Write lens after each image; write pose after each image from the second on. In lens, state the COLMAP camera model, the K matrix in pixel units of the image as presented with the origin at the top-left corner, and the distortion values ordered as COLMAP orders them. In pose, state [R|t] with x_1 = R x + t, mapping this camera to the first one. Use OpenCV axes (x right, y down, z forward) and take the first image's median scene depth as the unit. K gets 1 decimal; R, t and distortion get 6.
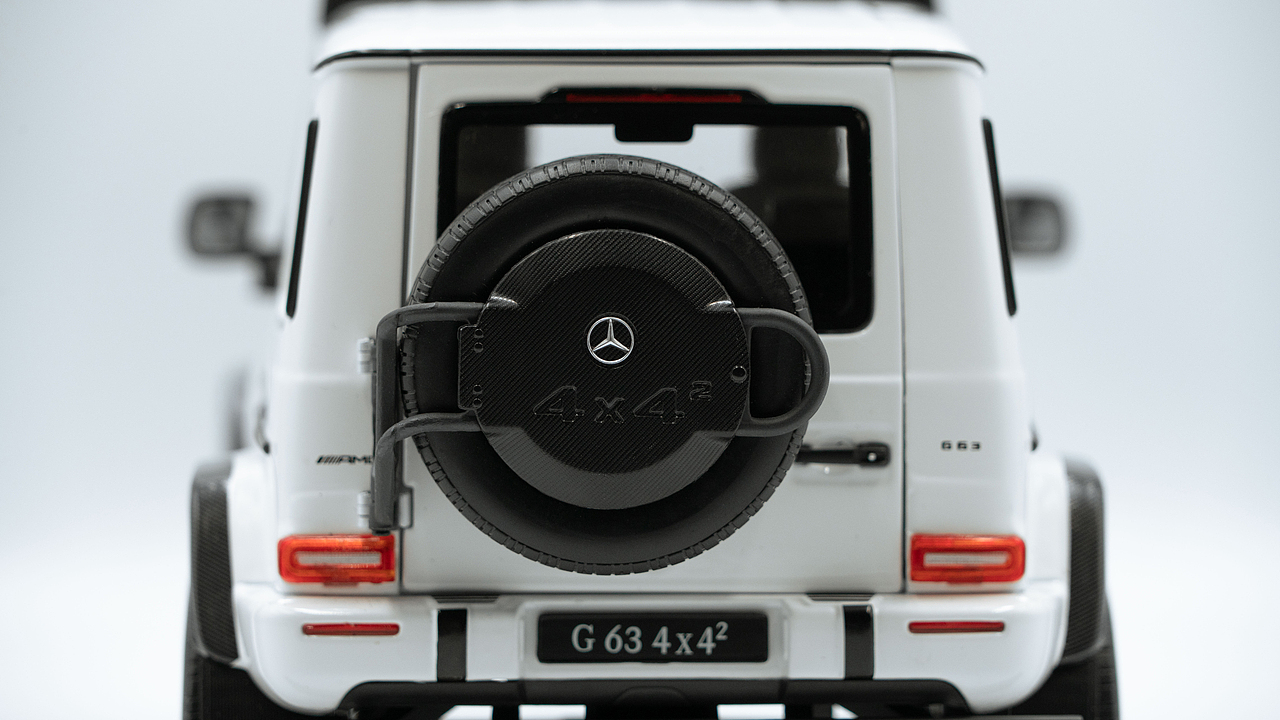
lens RADIAL K [[8690.7, 0, 640.0], [0, 8690.7, 360.0], [0, 0, 1]] dist [3.518793, 5.186040]
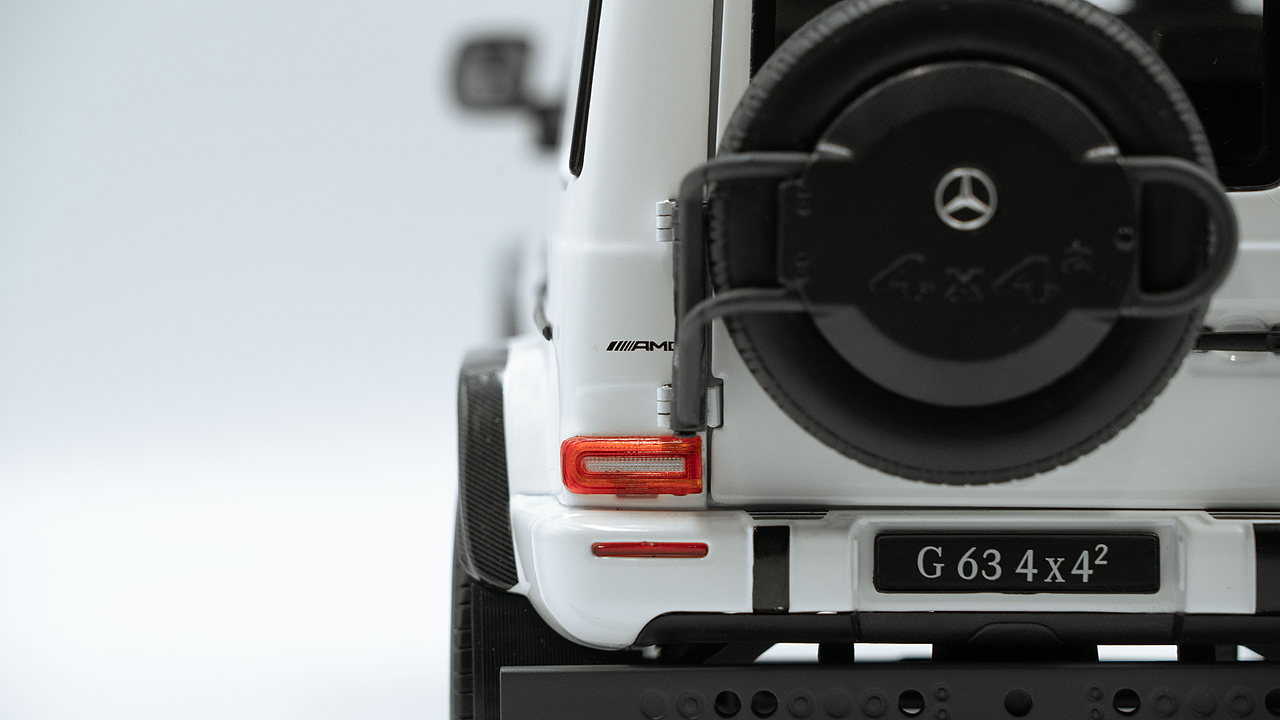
lens RADIAL K [[8690.7, 0, 640.0], [0, 8690.7, 360.0], [0, 0, 1]] dist [3.518793, 5.186040]
pose [[0.999541, -0.001296, -0.030282, -0.008899], [0.001598, 0.999949, 0.009980, 0.004503], [0.030267, -0.010024, 0.999492, 0.174169]]
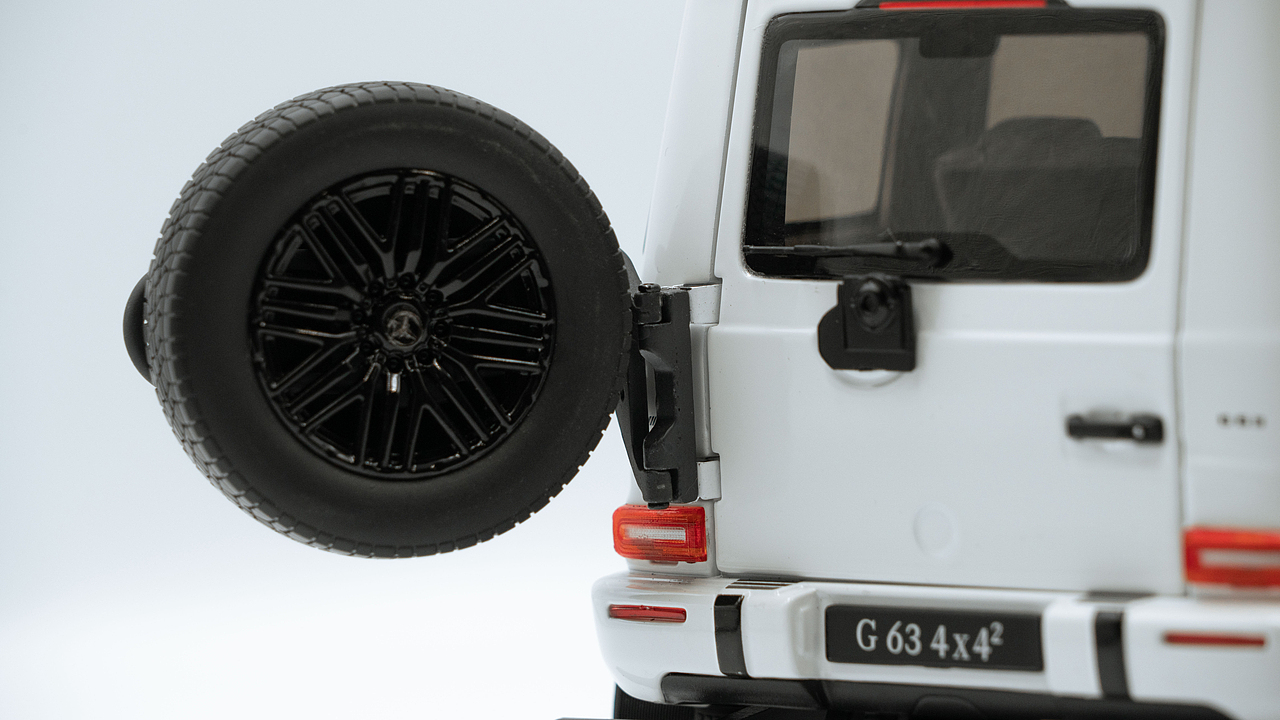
lens RADIAL K [[8690.7, 0, 640.0], [0, 8690.7, 360.0], [0, 0, 1]] dist [3.518793, 5.186040]
pose [[0.757635, 0.016216, -0.652477, 0.538657], [-0.011452, 0.999868, 0.011553, -0.004917], [0.652578, -0.001281, 0.757720, 0.332150]]
